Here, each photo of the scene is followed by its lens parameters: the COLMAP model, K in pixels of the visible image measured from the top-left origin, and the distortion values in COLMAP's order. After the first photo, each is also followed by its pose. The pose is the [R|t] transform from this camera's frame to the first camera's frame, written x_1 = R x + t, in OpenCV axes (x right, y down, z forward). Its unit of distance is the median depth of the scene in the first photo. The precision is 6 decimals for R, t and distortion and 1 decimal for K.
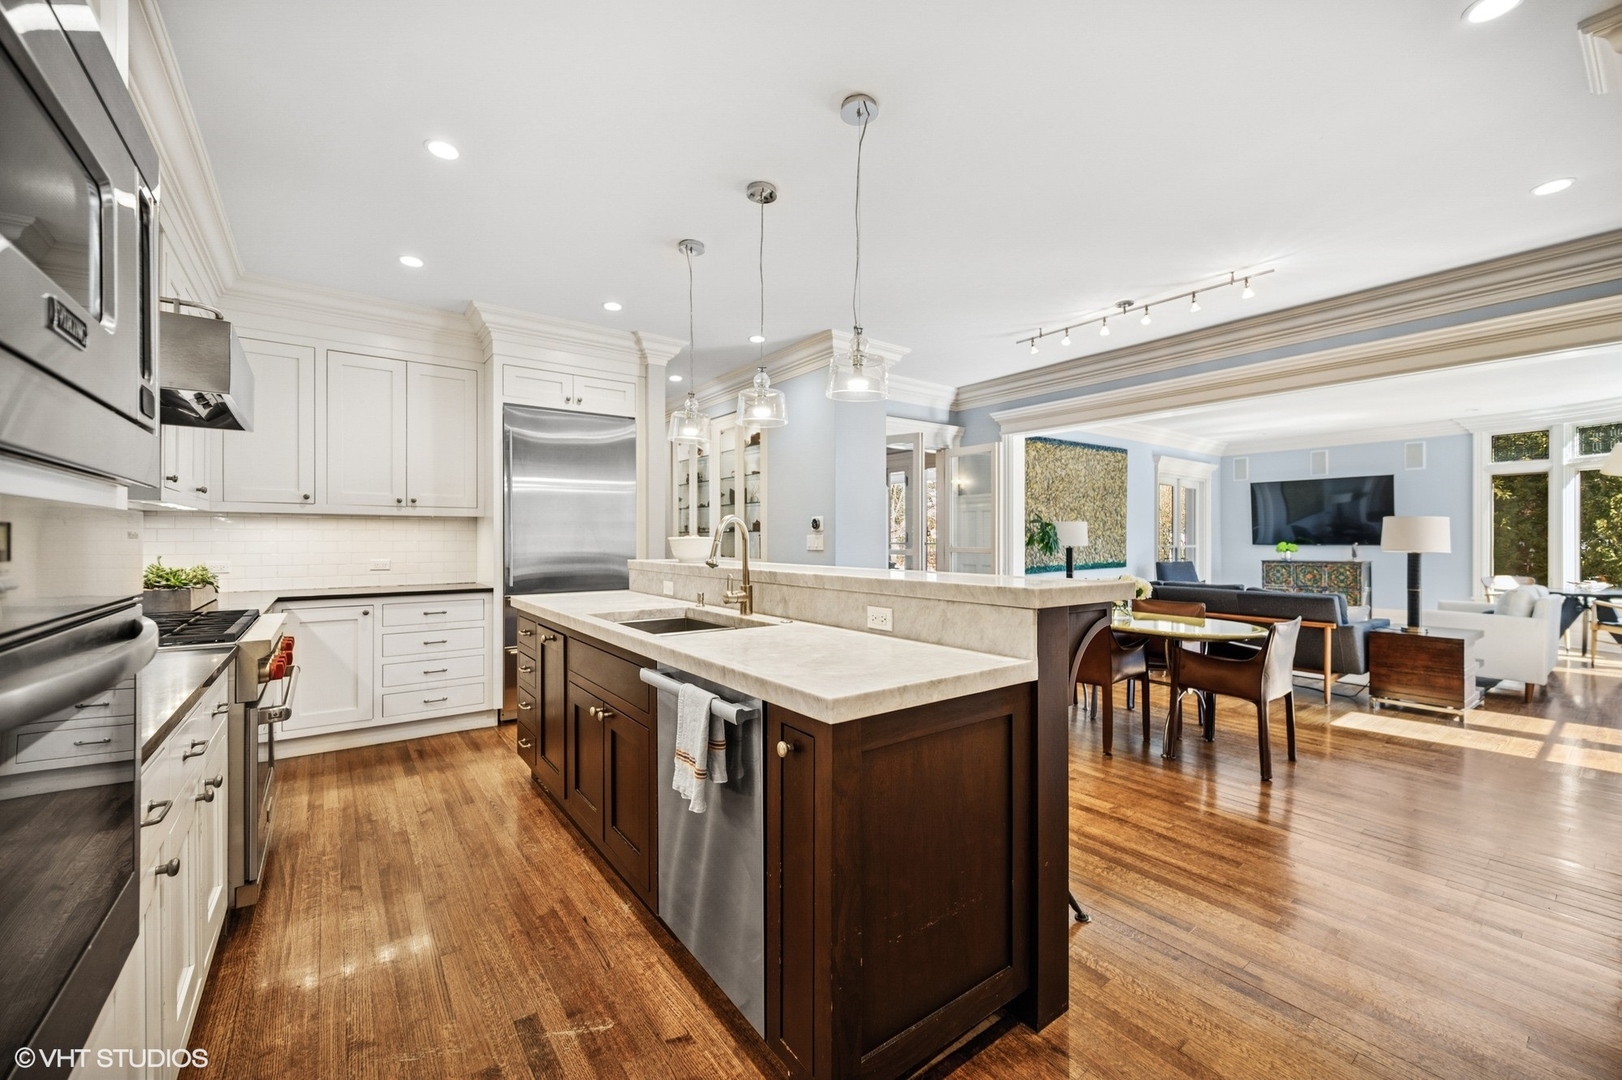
lens RADIAL K [[649.2, 0, 812.1], [0, 649.2, 530.7], [0, 0, 1]] dist [0.008574, -0.000921]
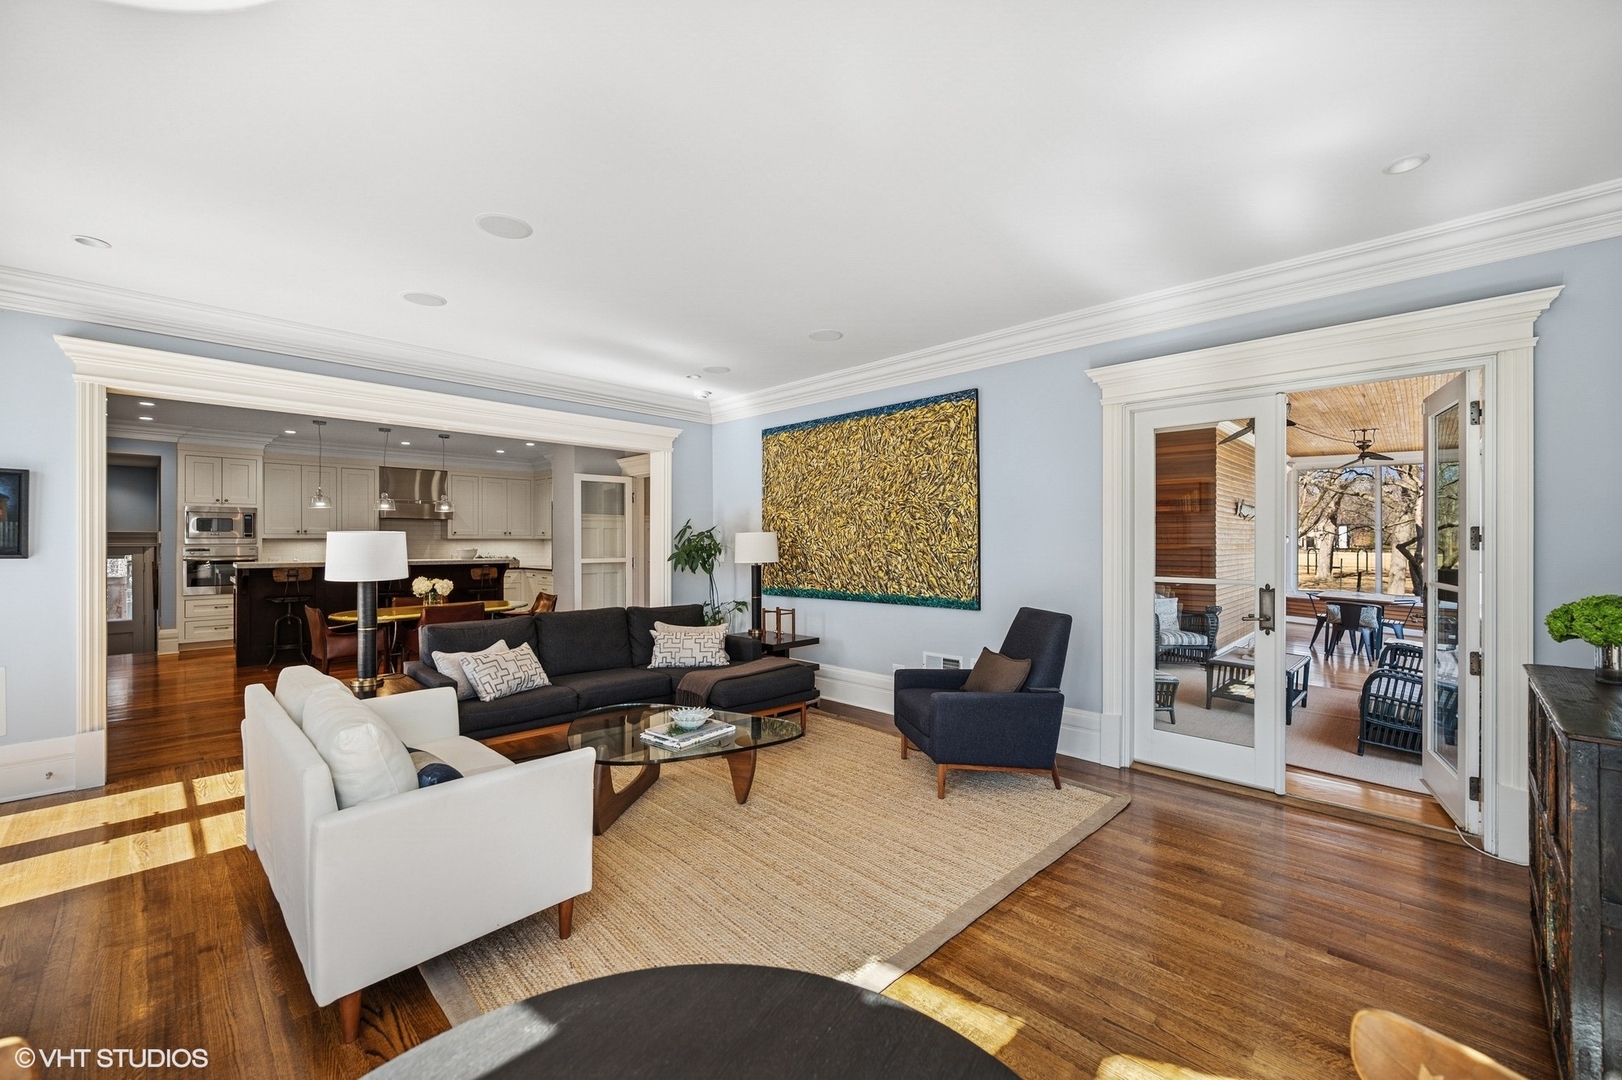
lens RADIAL K [[649.2, 0, 818.1], [0, 649.2, 541.5], [0, 0, 1]] dist [0.008574, -0.000921]
pose [[0.168947, -0.012733, -0.985543, 1.048590], [-0.001481, 0.999912, -0.013173, 0.007085], [0.985624, 0.003686, 0.168913, 0.835382]]
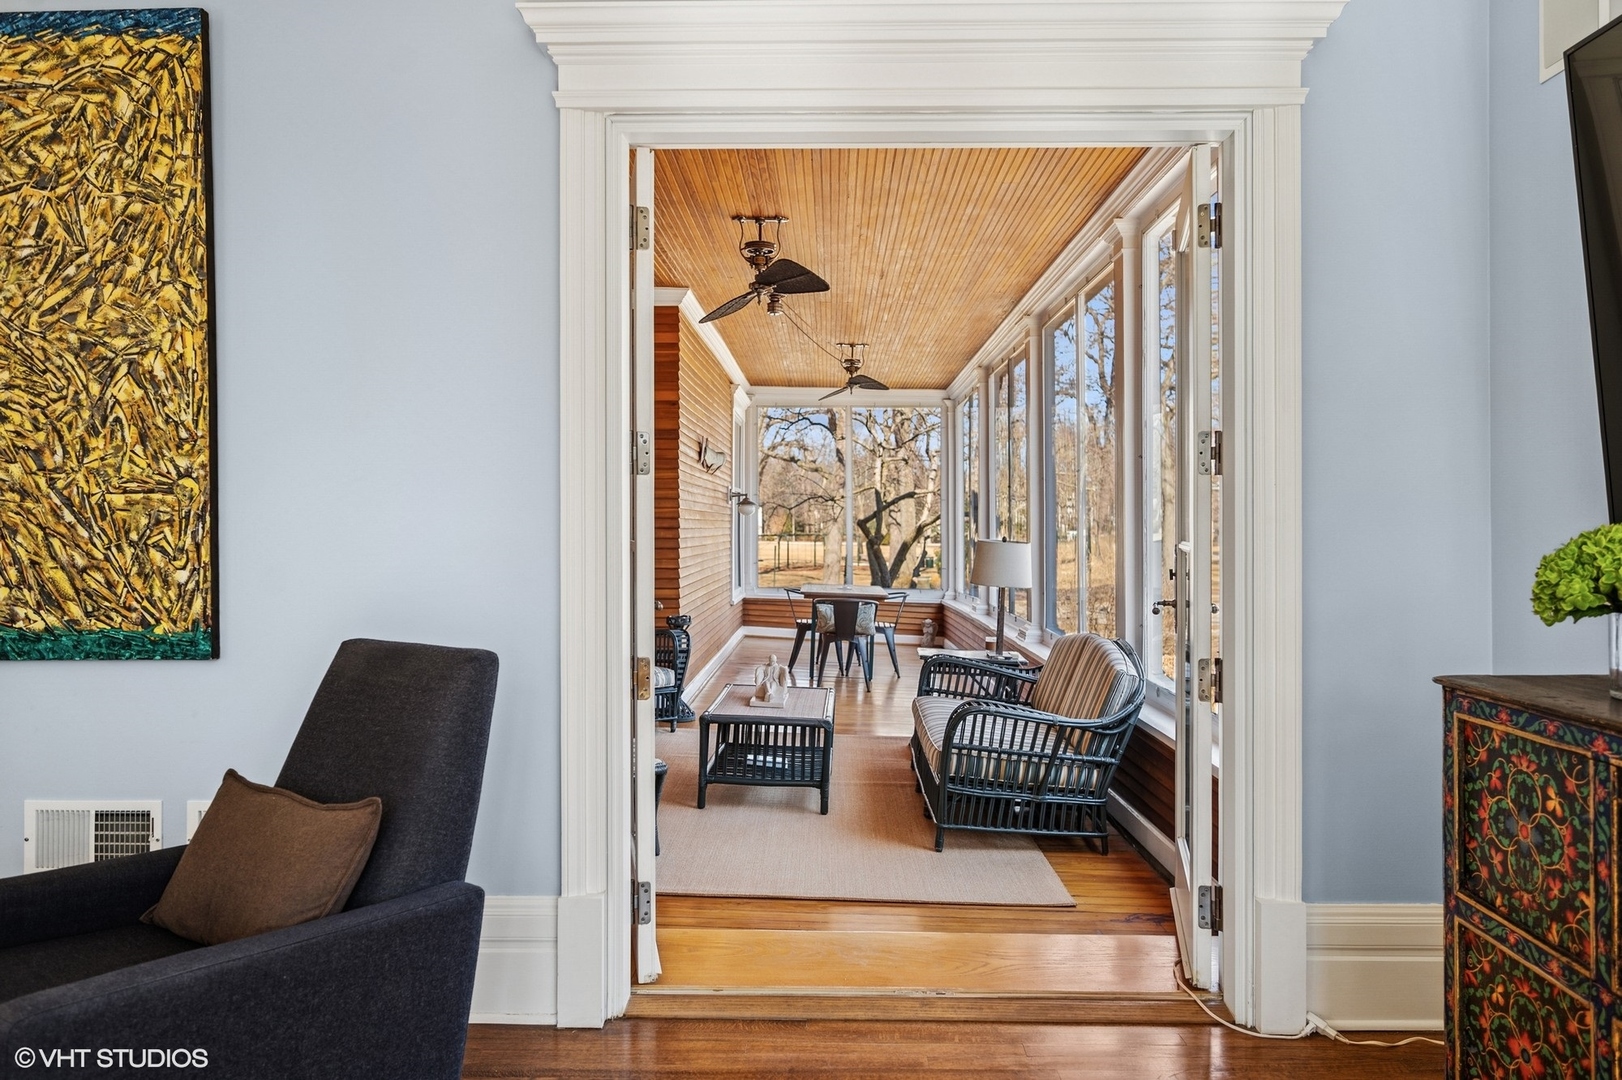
lens RADIAL K [[1066.0, 0, 805.4], [0, 1066.0, 529.1], [0, 0, 1]] dist [-0.005469, 0.002469]
pose [[0.784944, -0.016179, -0.619356, 0.850045], [0.011318, 0.999867, -0.011775, 0.026399], [0.619463, 0.002232, 0.785022, 0.929247]]
